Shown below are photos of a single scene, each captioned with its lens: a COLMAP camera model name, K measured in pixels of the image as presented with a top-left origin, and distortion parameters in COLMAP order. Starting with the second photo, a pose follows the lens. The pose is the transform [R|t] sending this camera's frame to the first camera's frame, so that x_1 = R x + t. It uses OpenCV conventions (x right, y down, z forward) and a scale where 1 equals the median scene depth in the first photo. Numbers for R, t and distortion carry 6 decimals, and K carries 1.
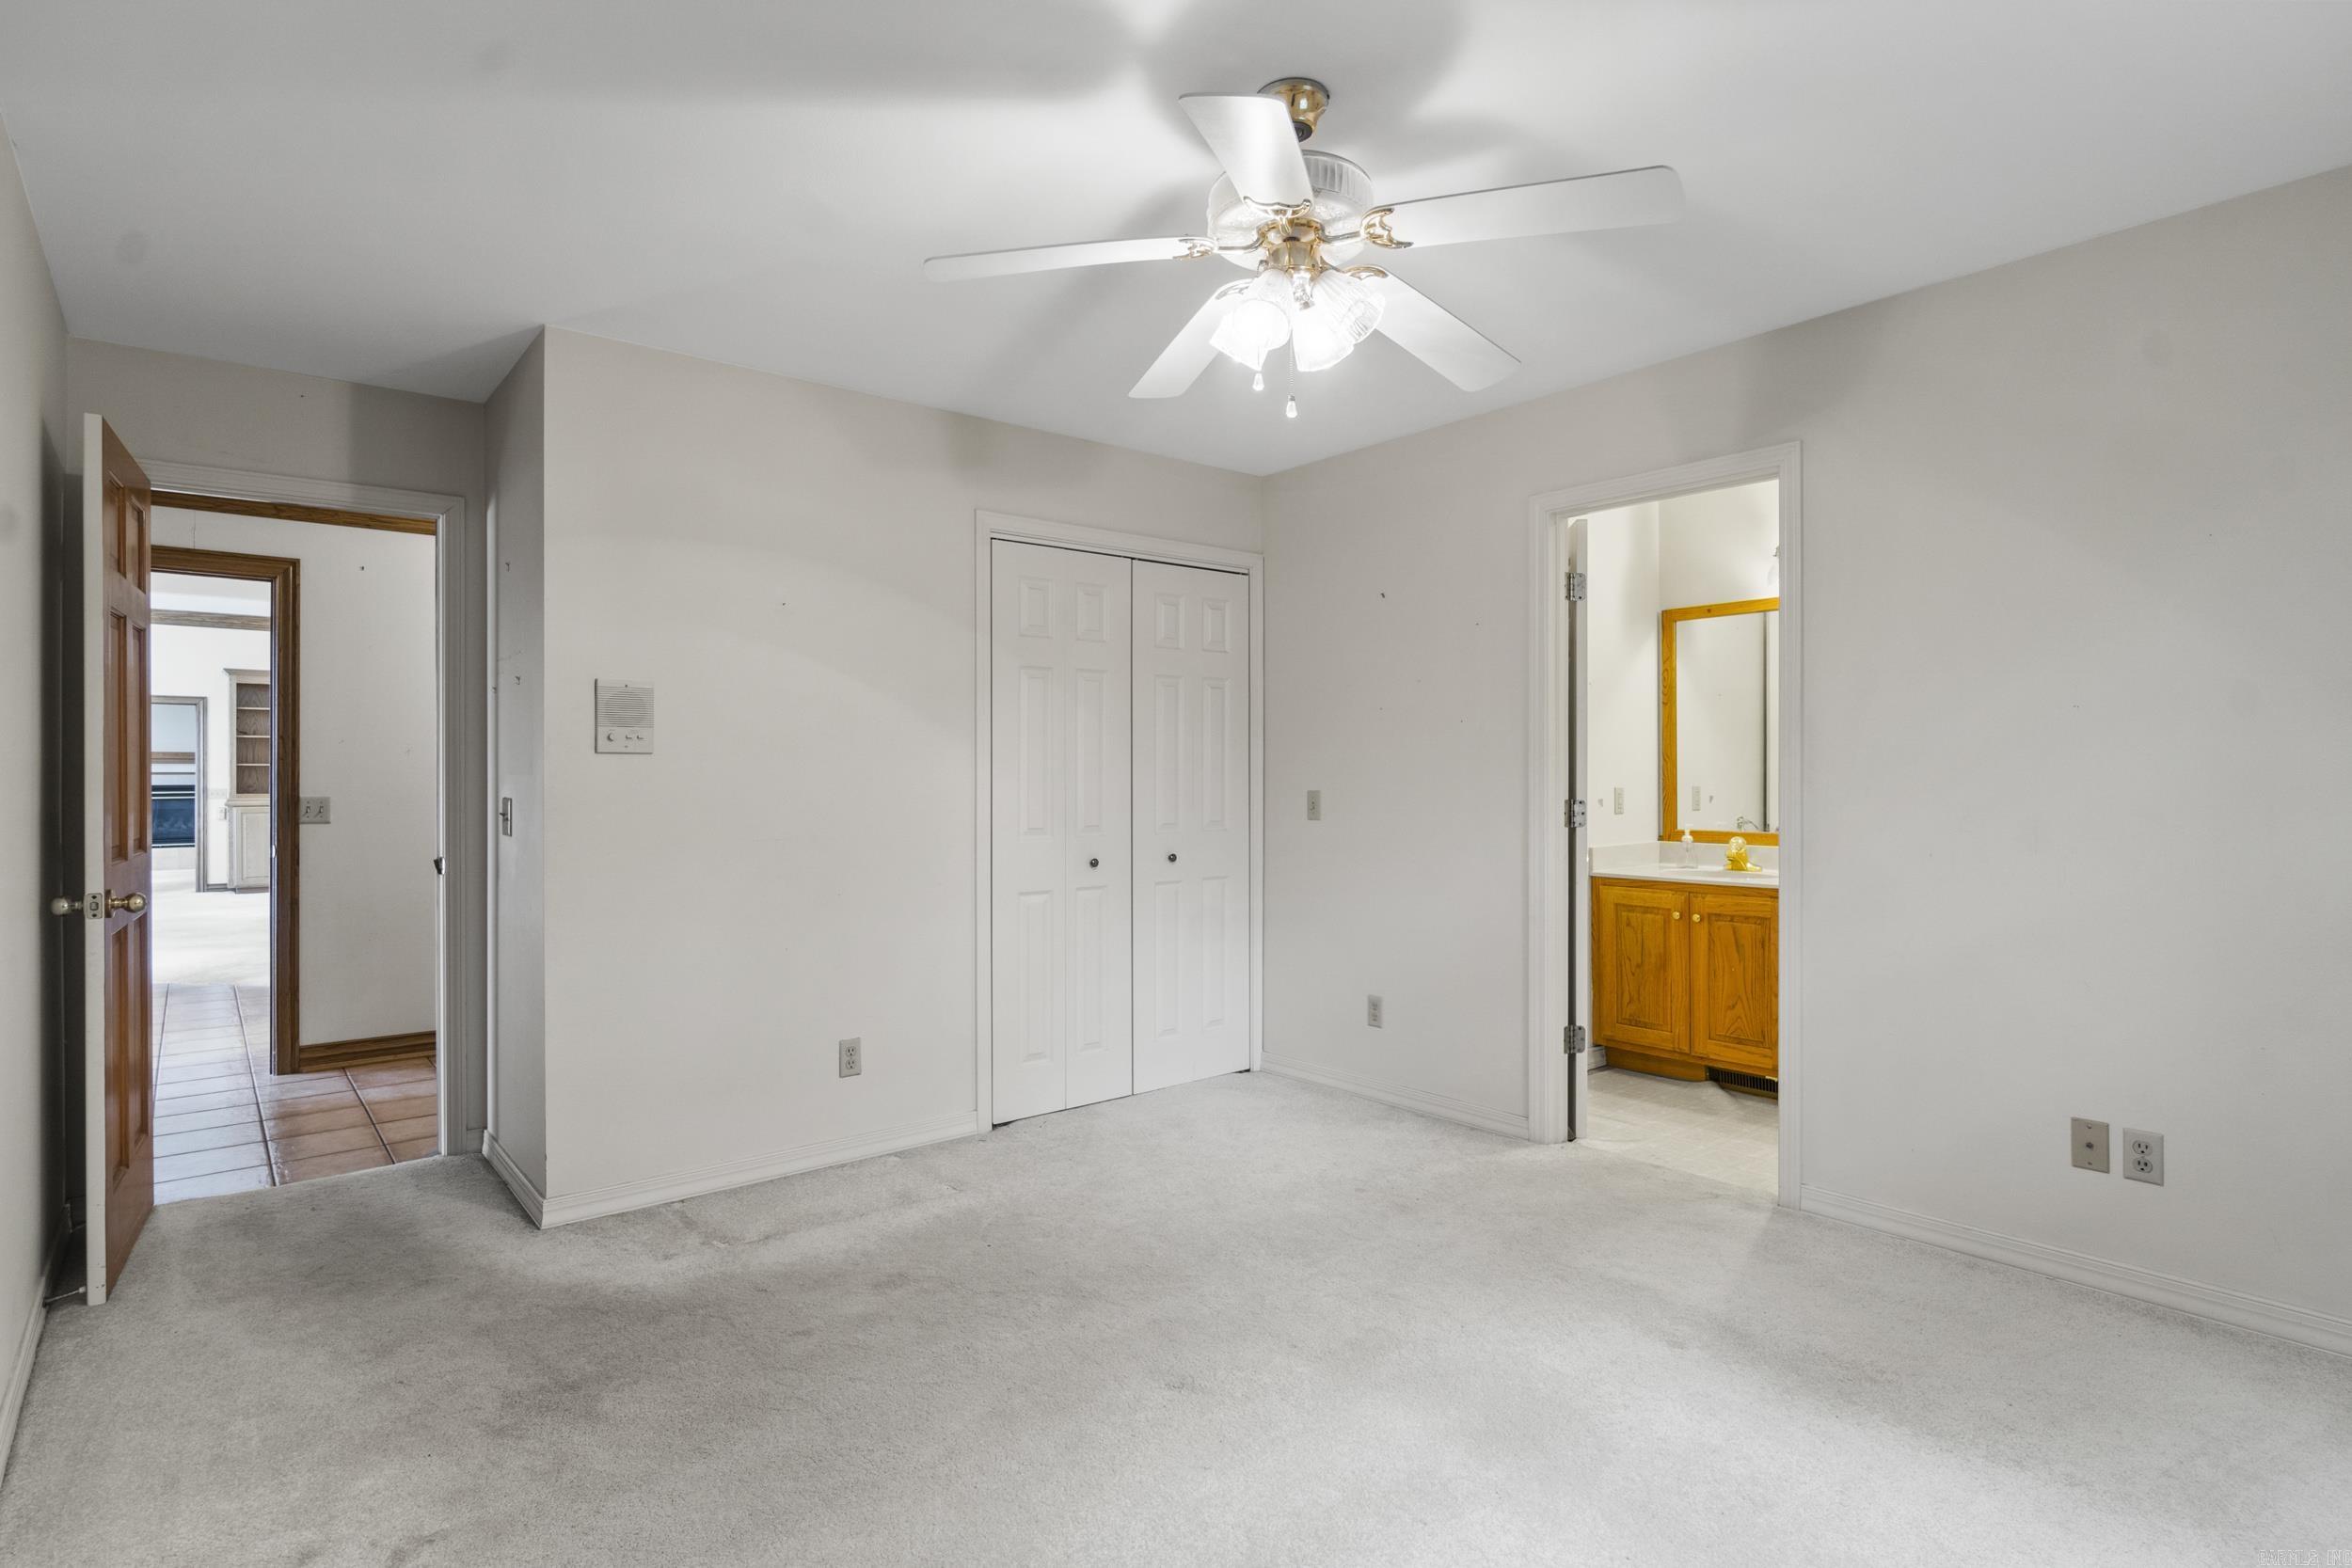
lens RADIAL K [[1190.4, 0, 1129.3], [0, 1190.4, 776.7], [0, 0, 1]] dist [-0.005903, -0.000548]
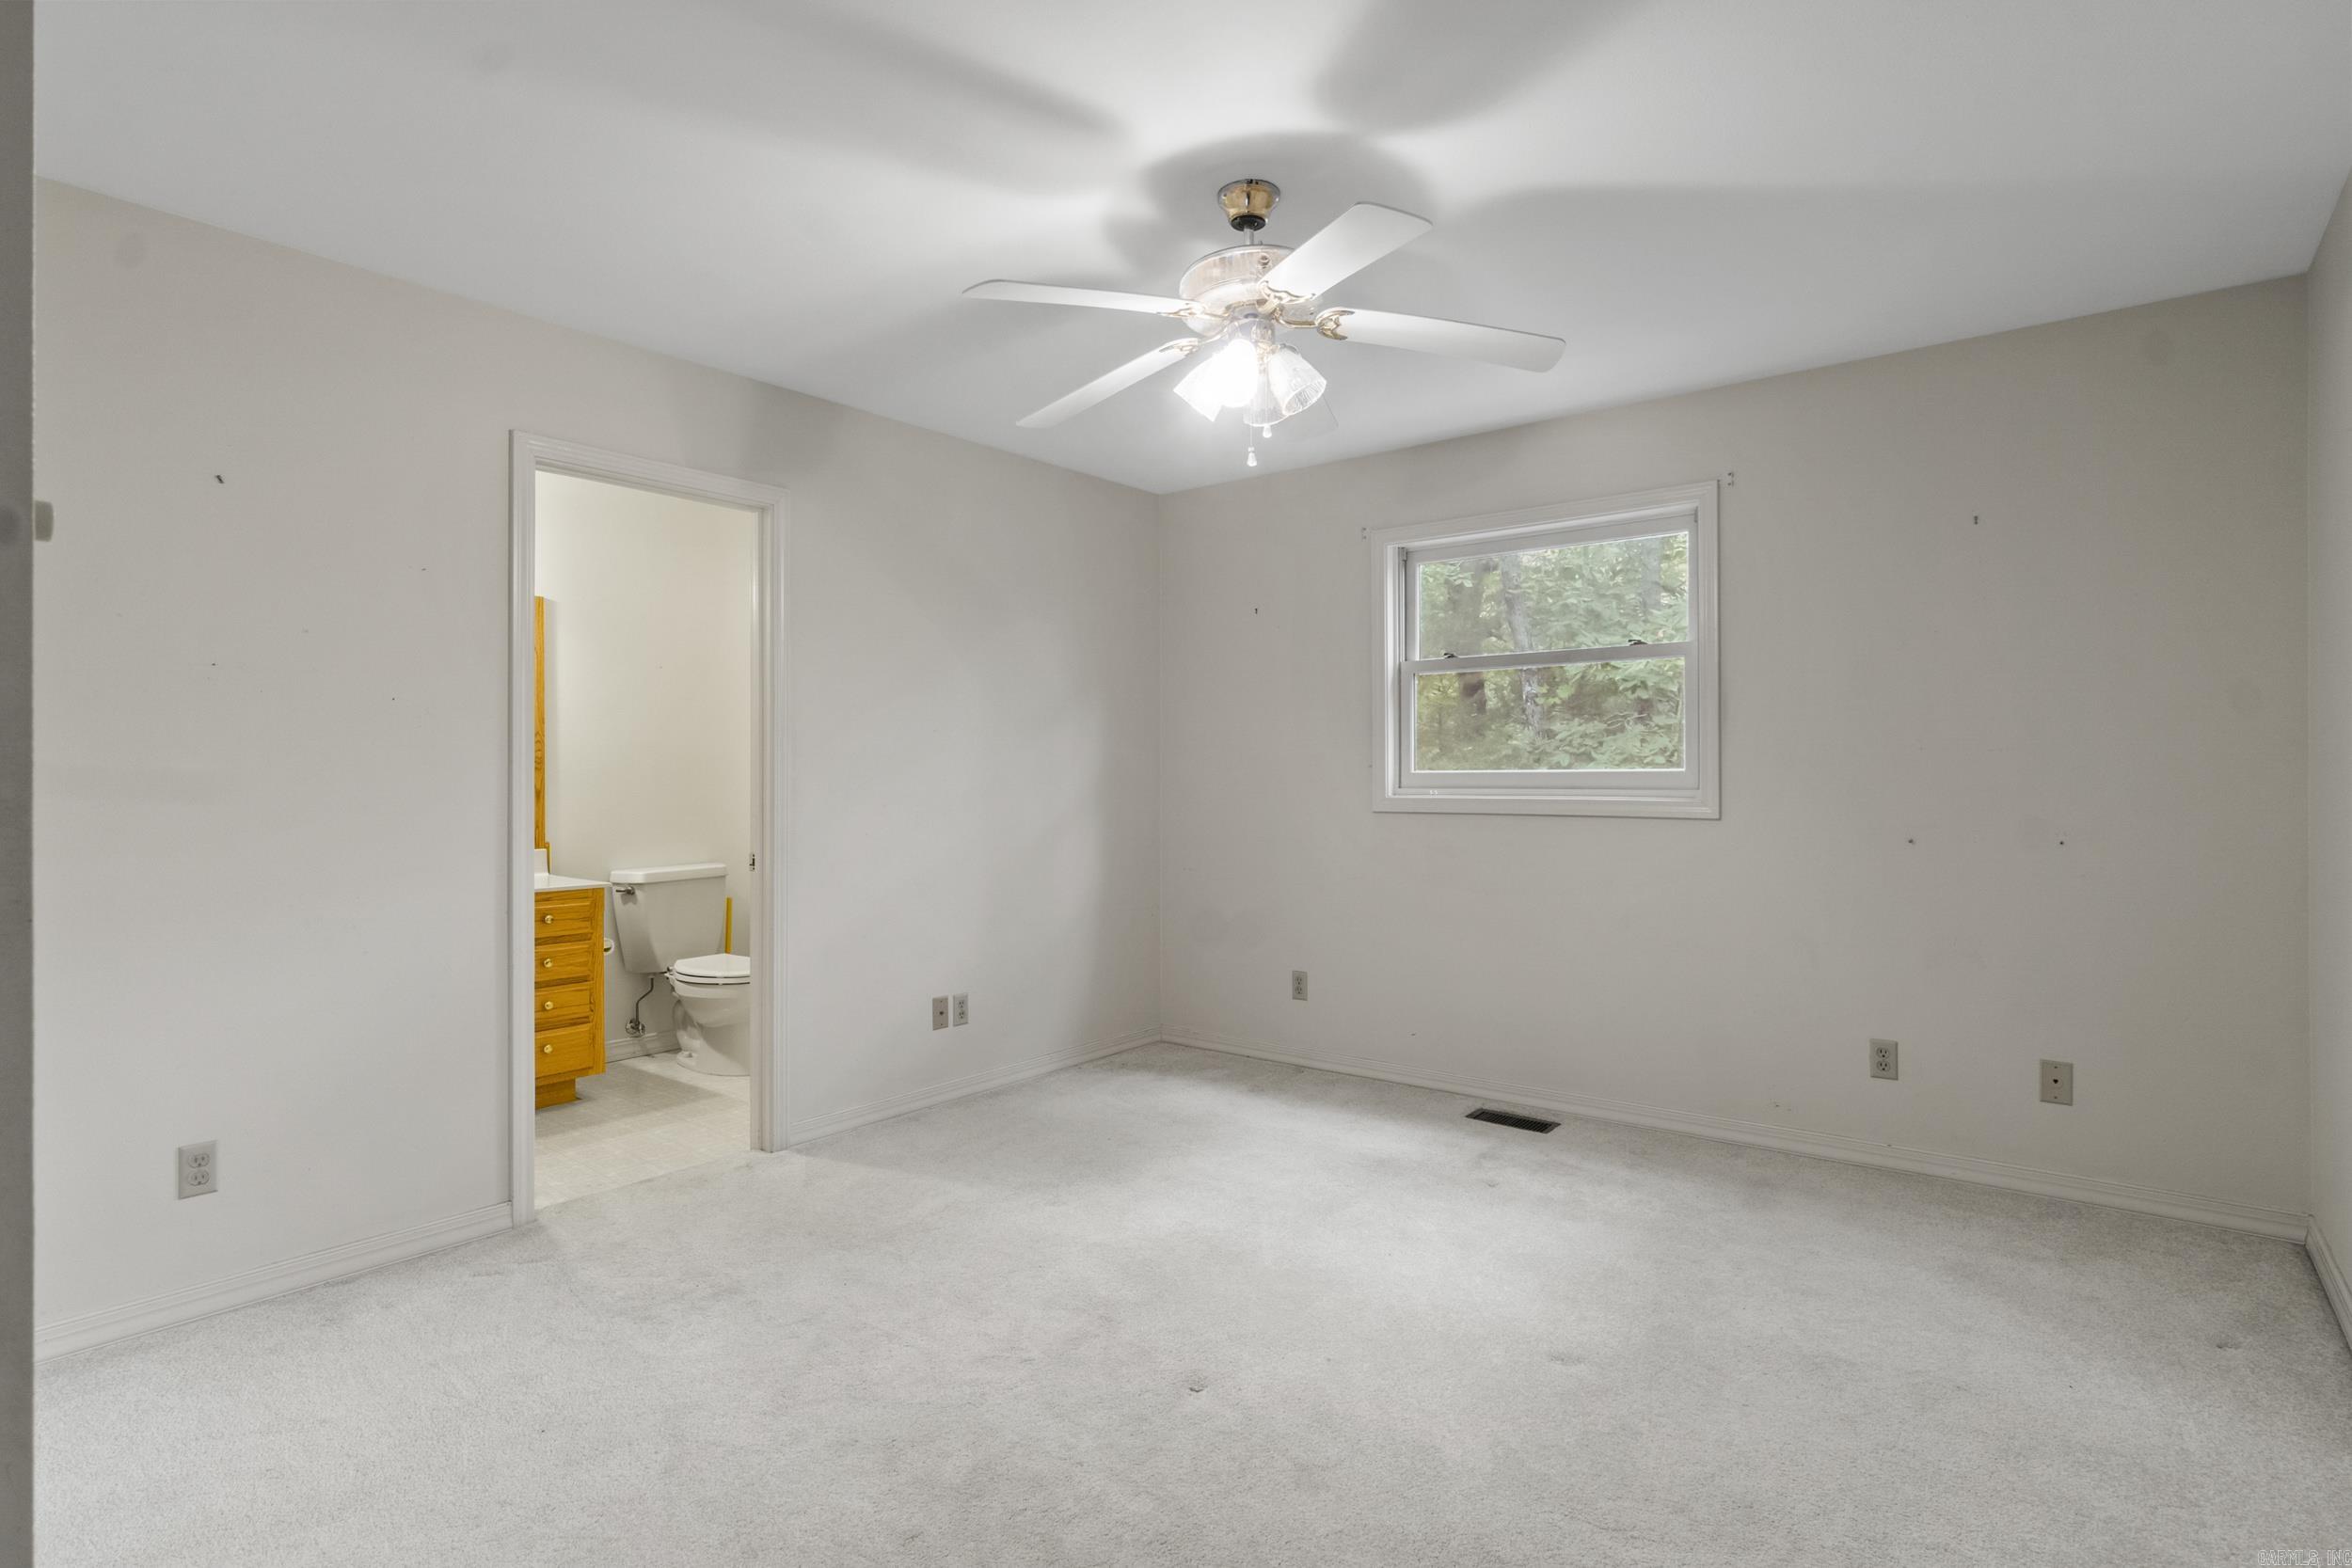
lens RADIAL K [[1190.4, 0, 1169.2], [0, 1190.4, 772.1], [0, 0, 1]] dist [-0.005903, -0.000548]
pose [[-0.223326, 0.005027, 0.974731, -0.487334], [0.005376, 0.999978, -0.003926, 0.000421], [-0.974729, 0.004364, -0.223348, 0.651306]]
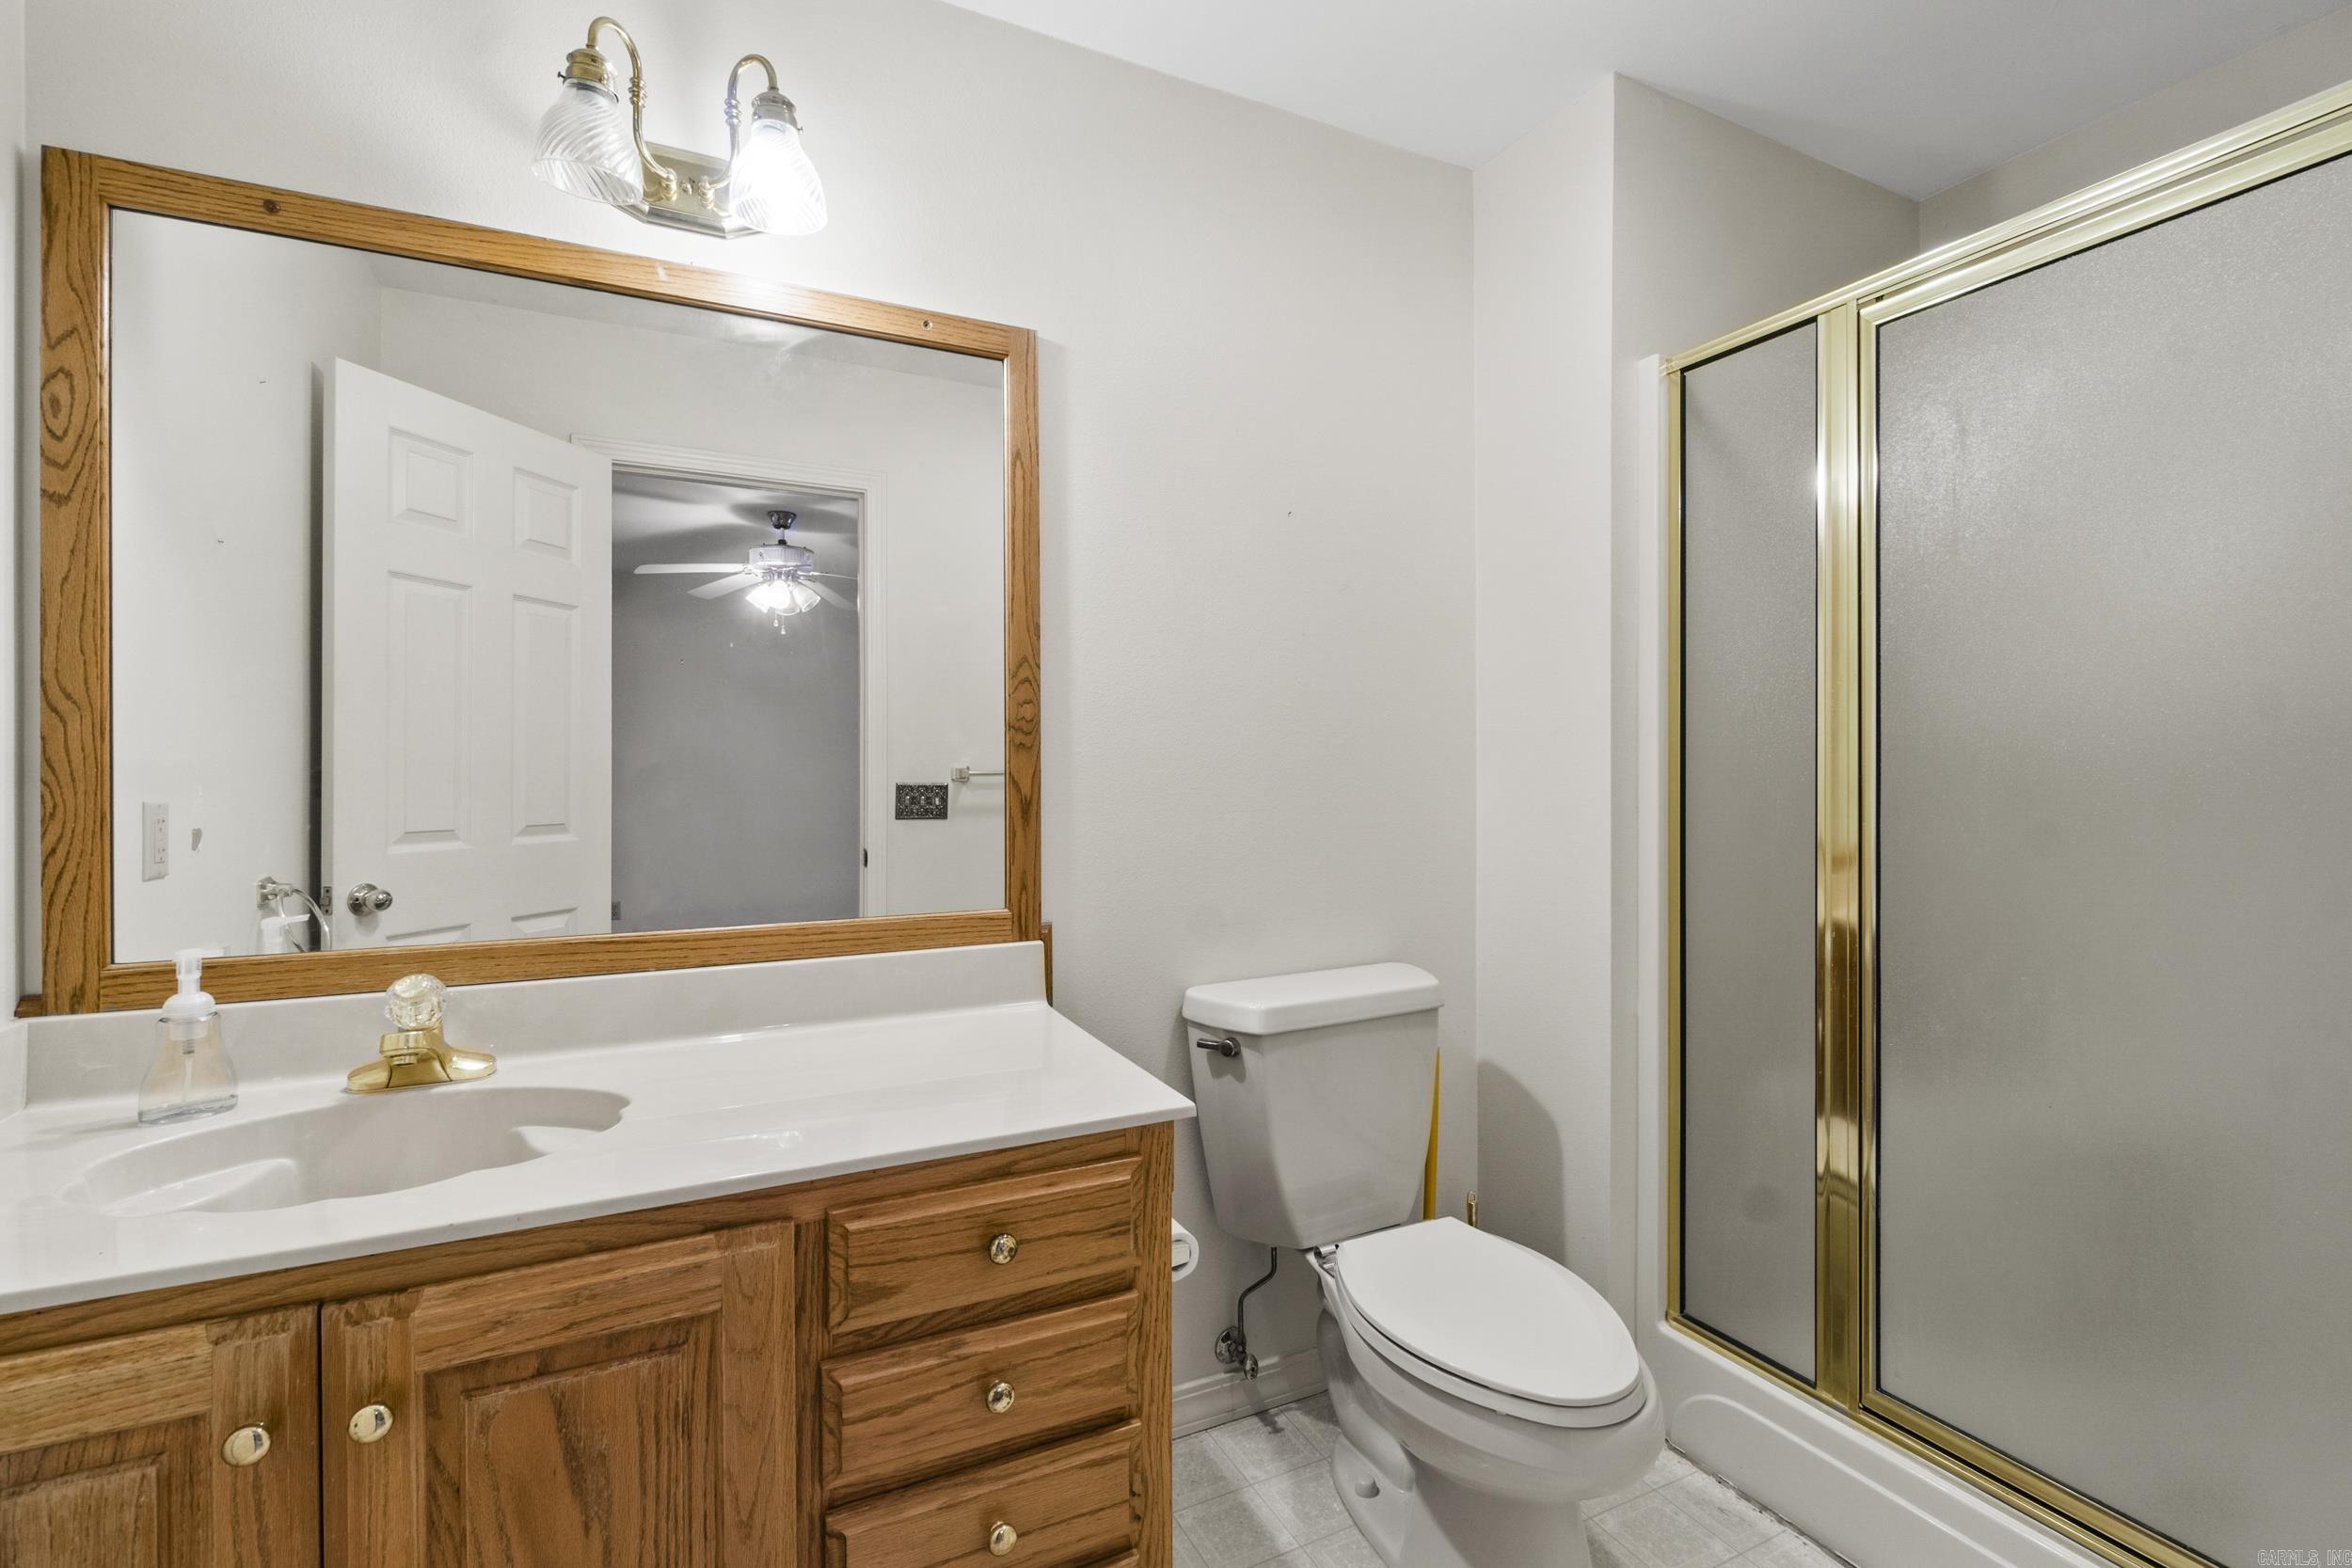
lens RADIAL K [[1002.0, 0, 1167.7], [0, 1002.0, 779.6], [0, 0, 1]] dist [-0.007676, -0.000277]
pose [[0.214754, 0.004646, 0.976657, 0.339474], [0.002294, 0.999984, -0.005262, 0.004681], [-0.976666, 0.003371, 0.214739, 0.837168]]
